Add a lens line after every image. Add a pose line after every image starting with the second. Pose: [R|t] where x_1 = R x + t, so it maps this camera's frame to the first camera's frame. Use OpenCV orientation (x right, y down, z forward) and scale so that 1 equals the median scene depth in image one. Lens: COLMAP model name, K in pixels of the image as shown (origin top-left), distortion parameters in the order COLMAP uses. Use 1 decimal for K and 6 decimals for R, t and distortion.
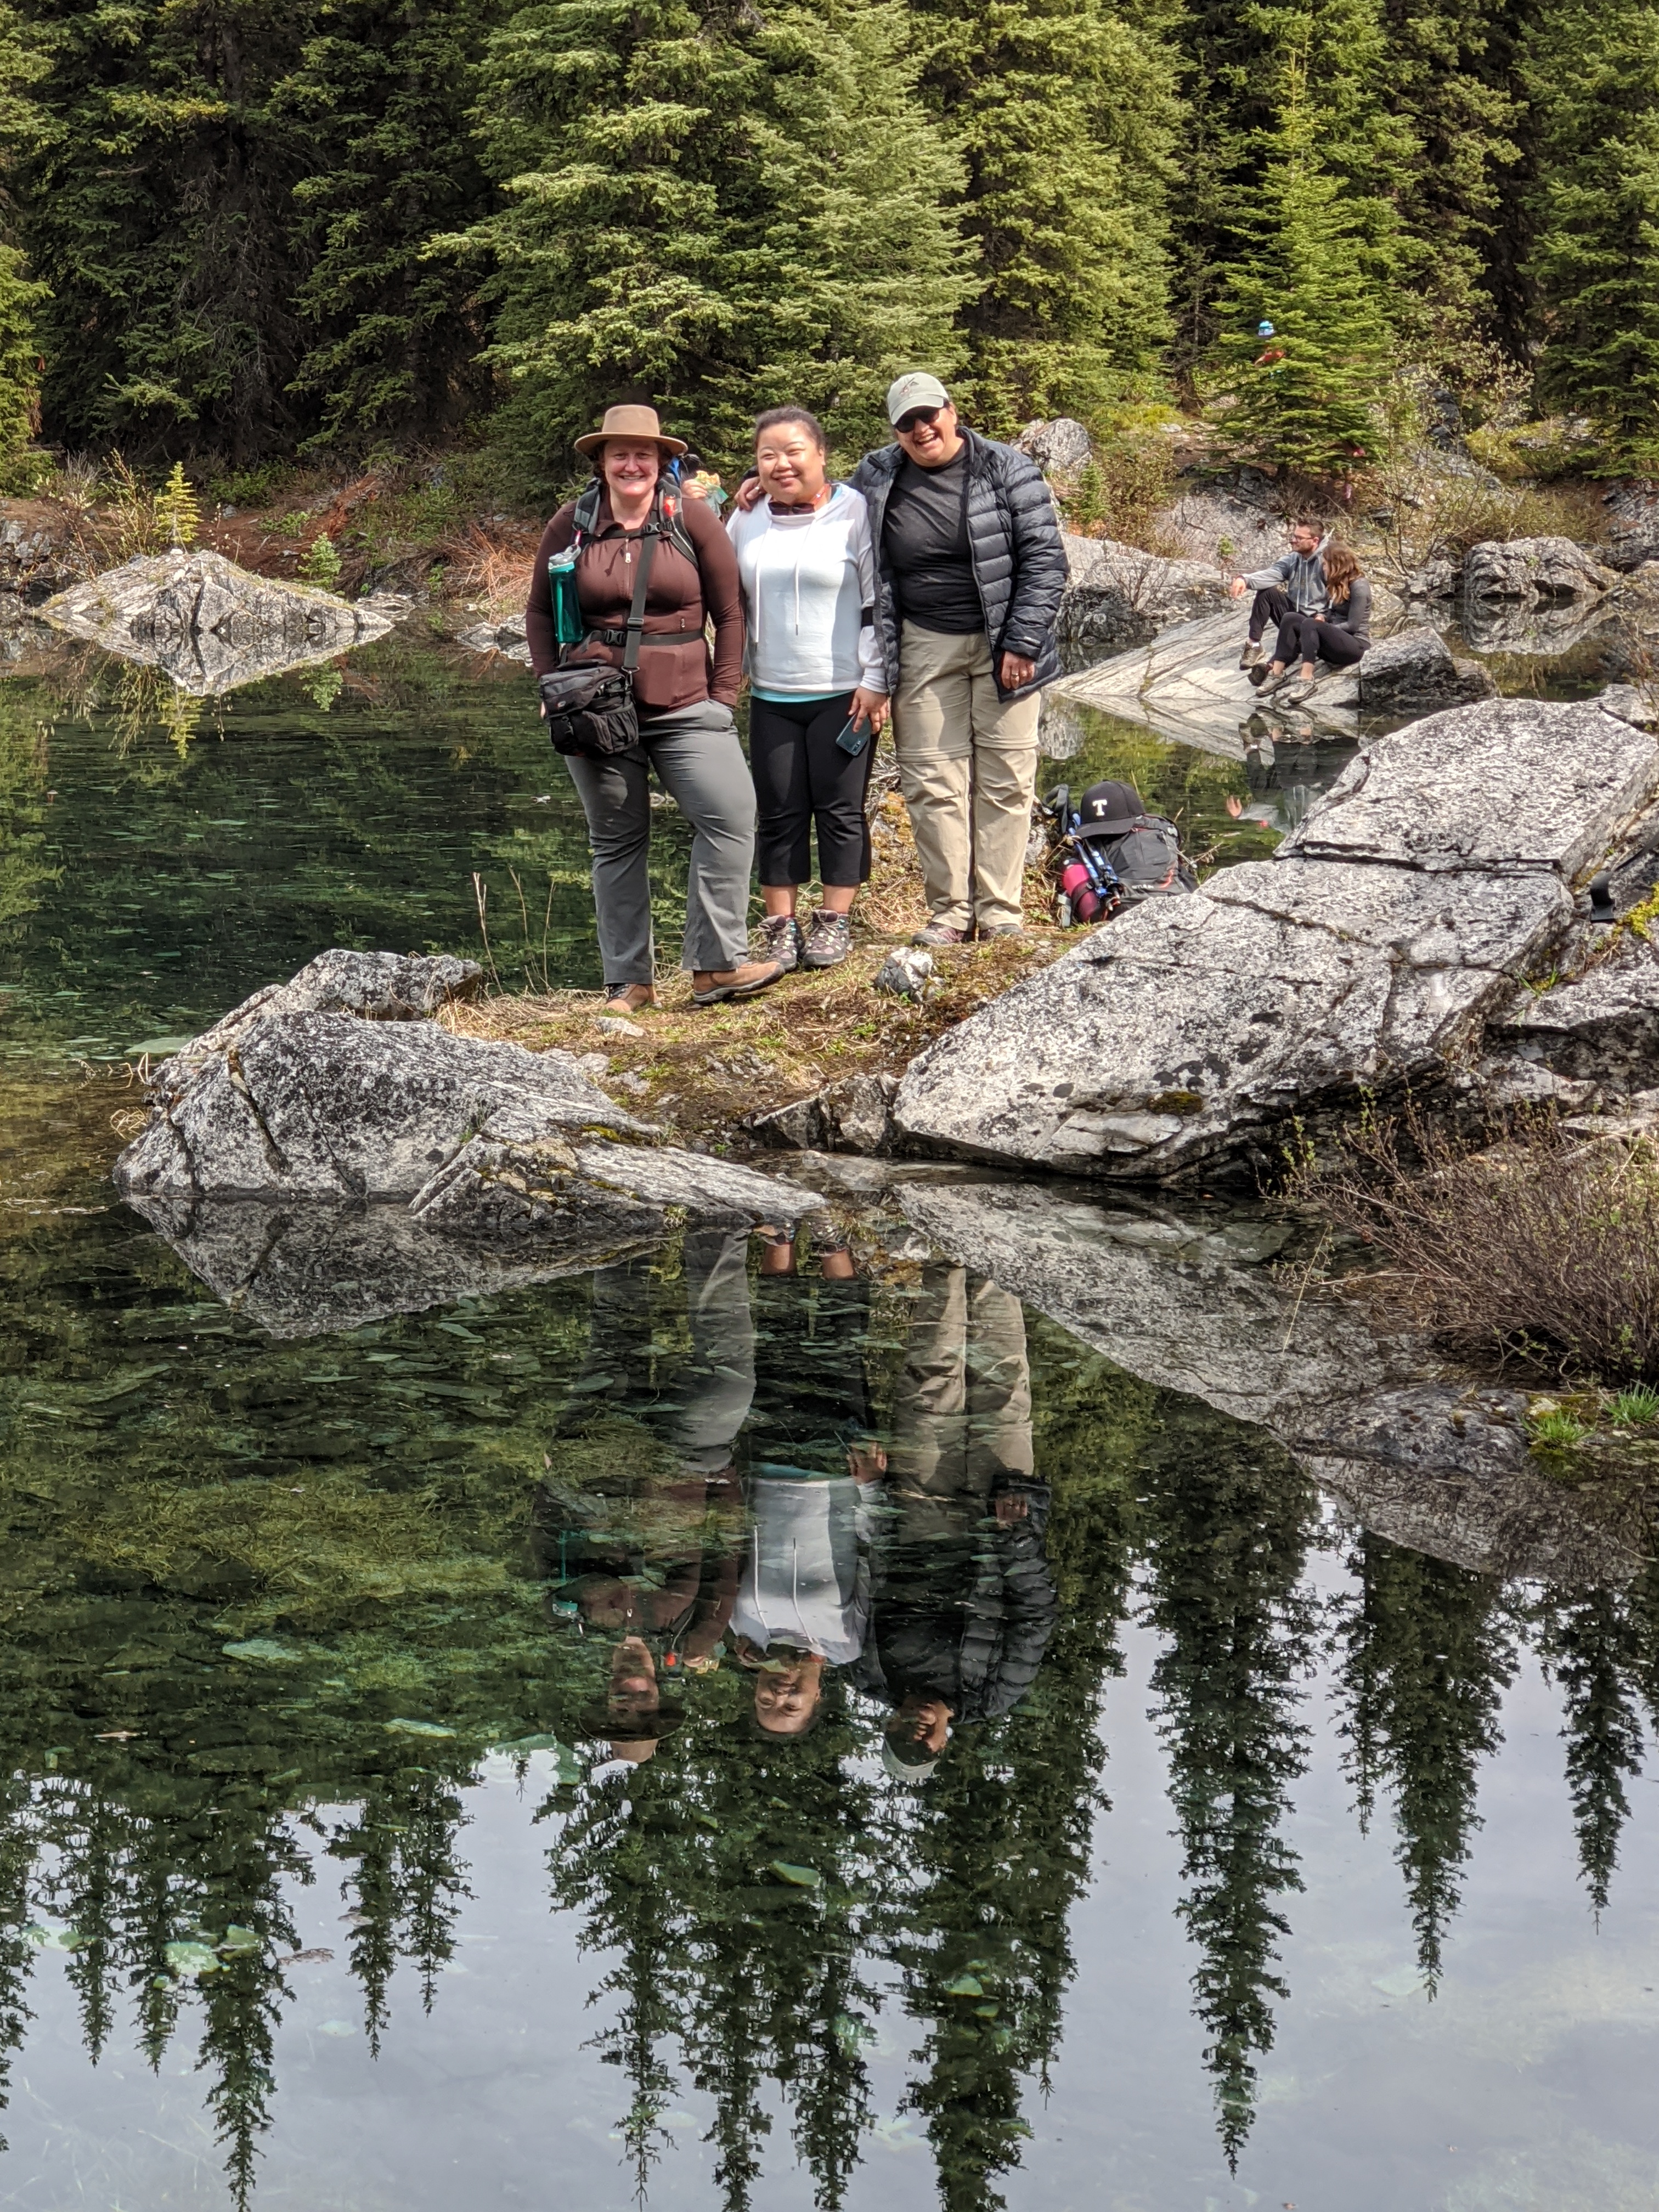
lens RADIAL K [[3003.3, 0, 829.6], [0, 3003.3, 1104.1], [0, 0, 1]] dist [0.035327, 0.000000]
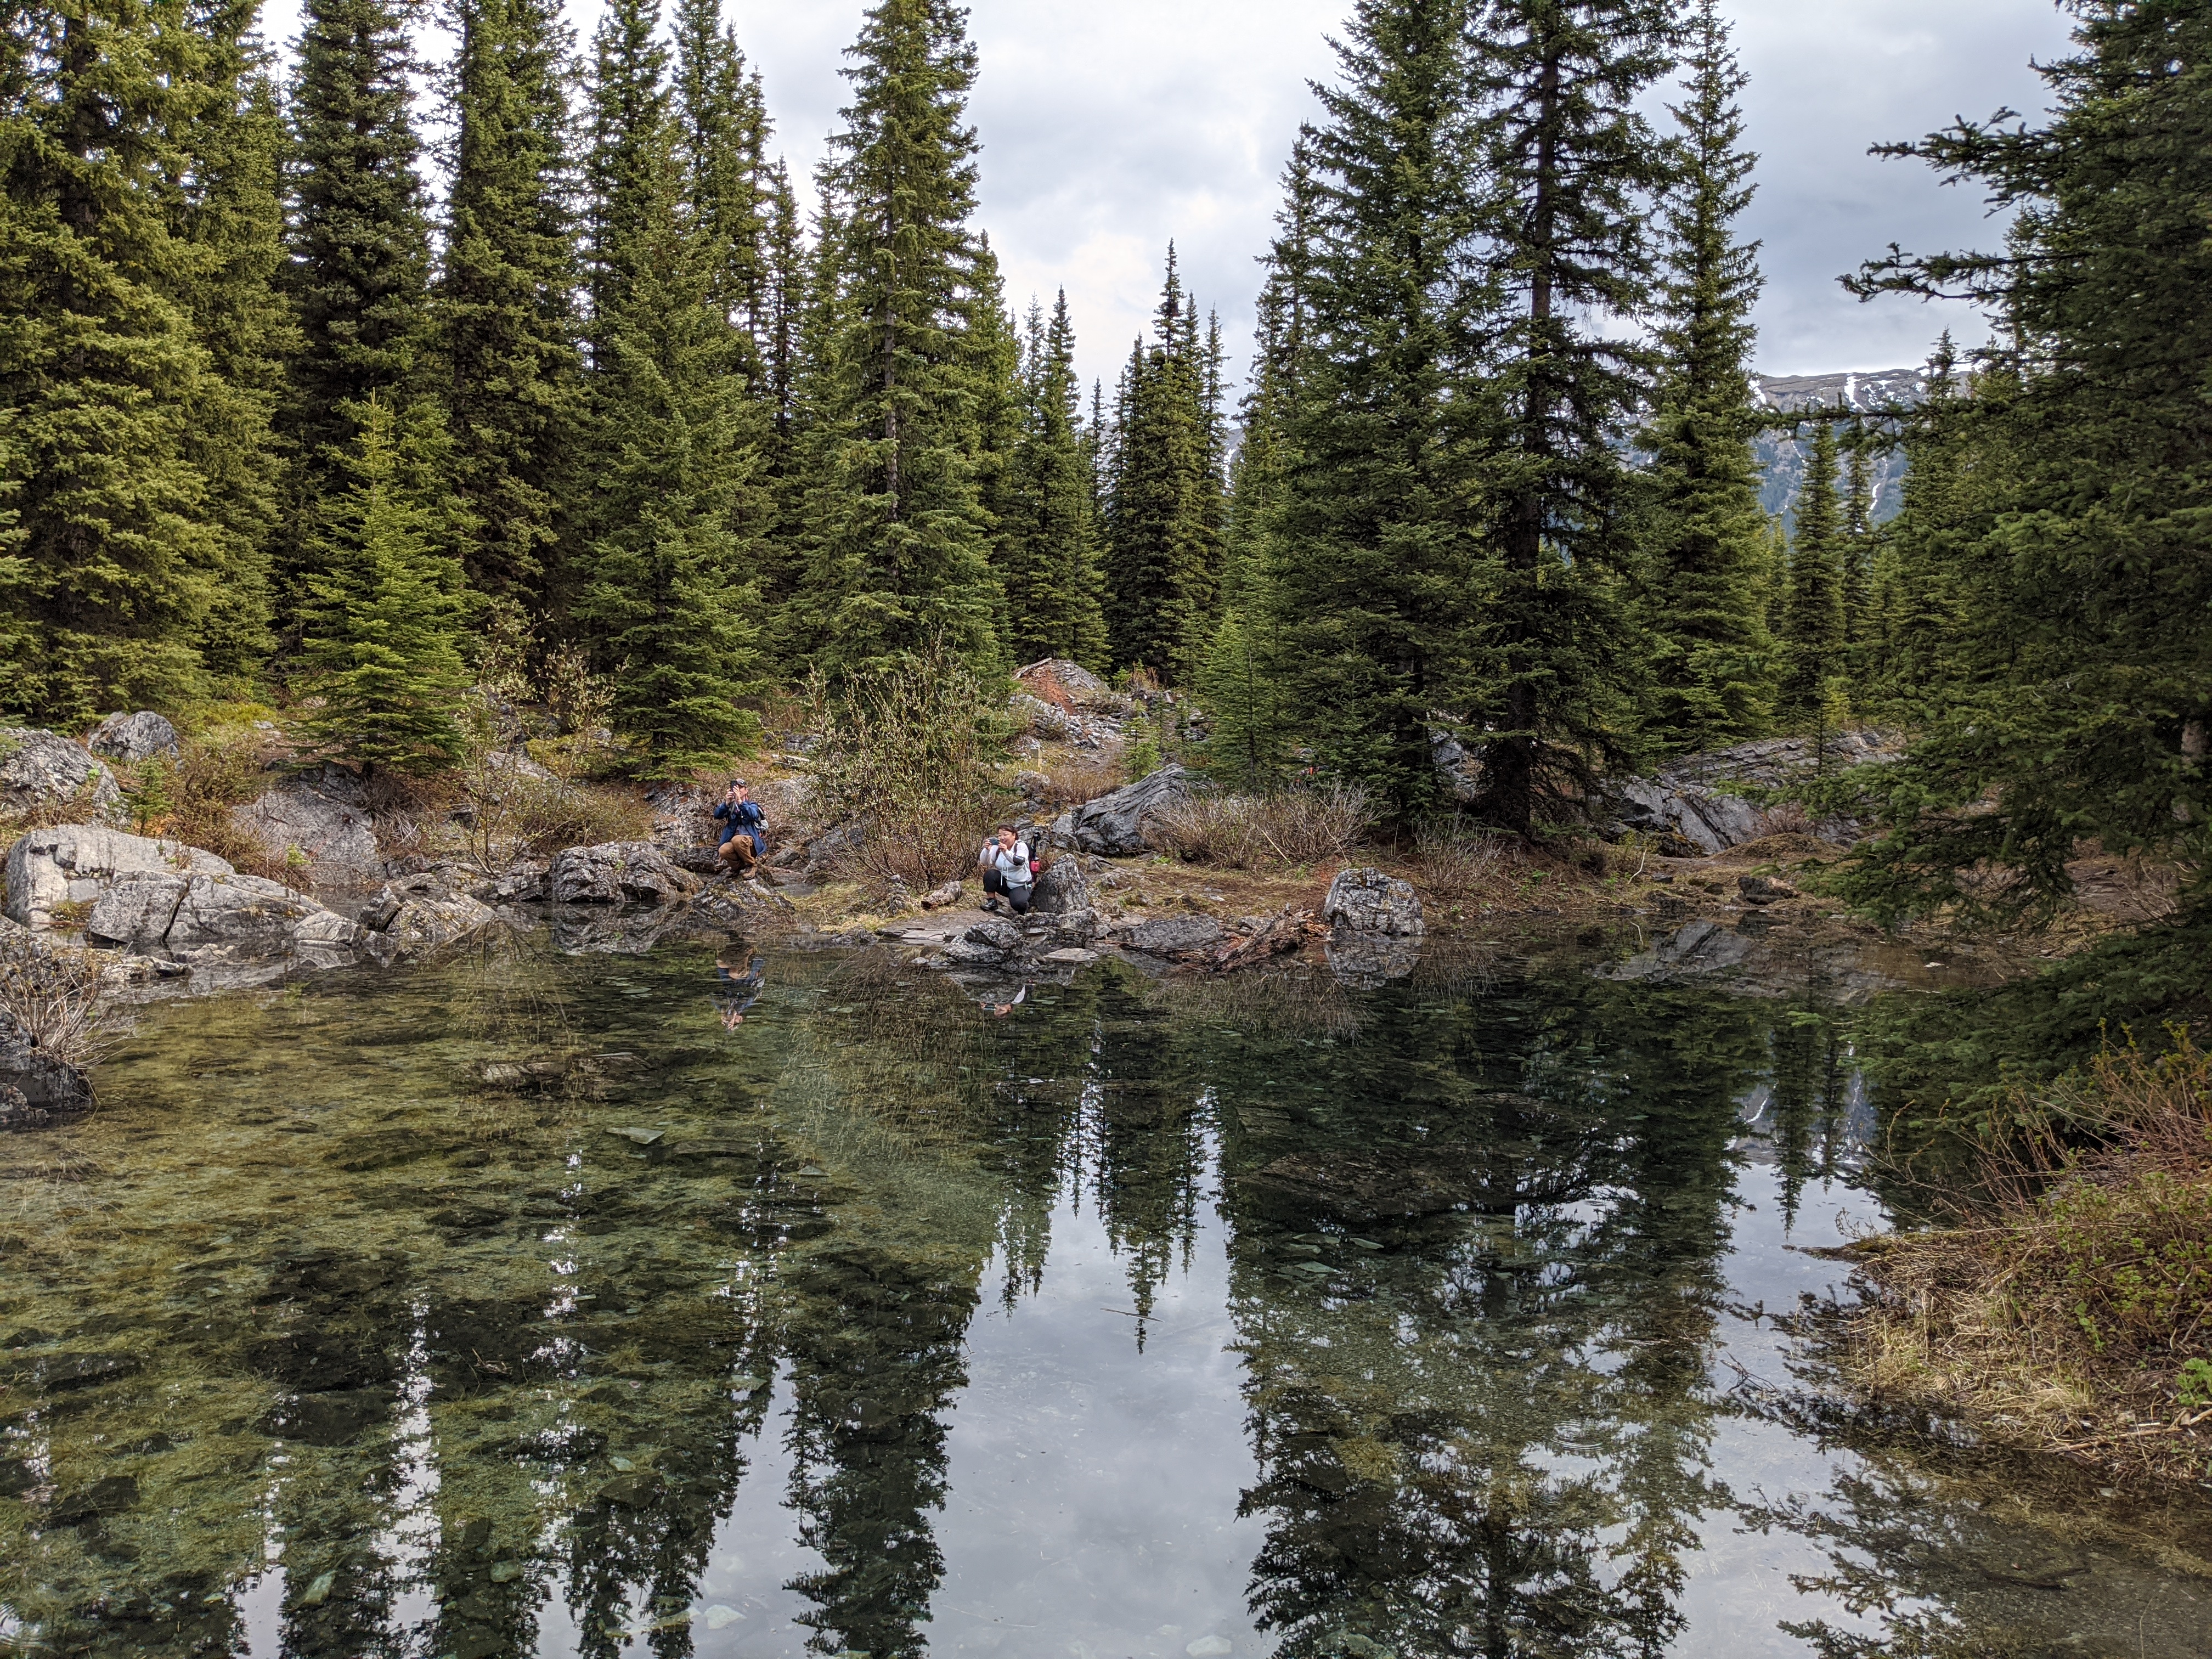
lens RADIAL K [[2299.5, 0, 1104.3], [0, 2299.5, 826.7], [0, 0, 1]] dist [0.019650, 0.000000]
pose [[0.898718, 0.021297, 0.438009, 0.029670], [0.058446, 0.984092, -0.167769, -0.040425], [-0.434614, 0.176377, 0.883177, 0.181044]]
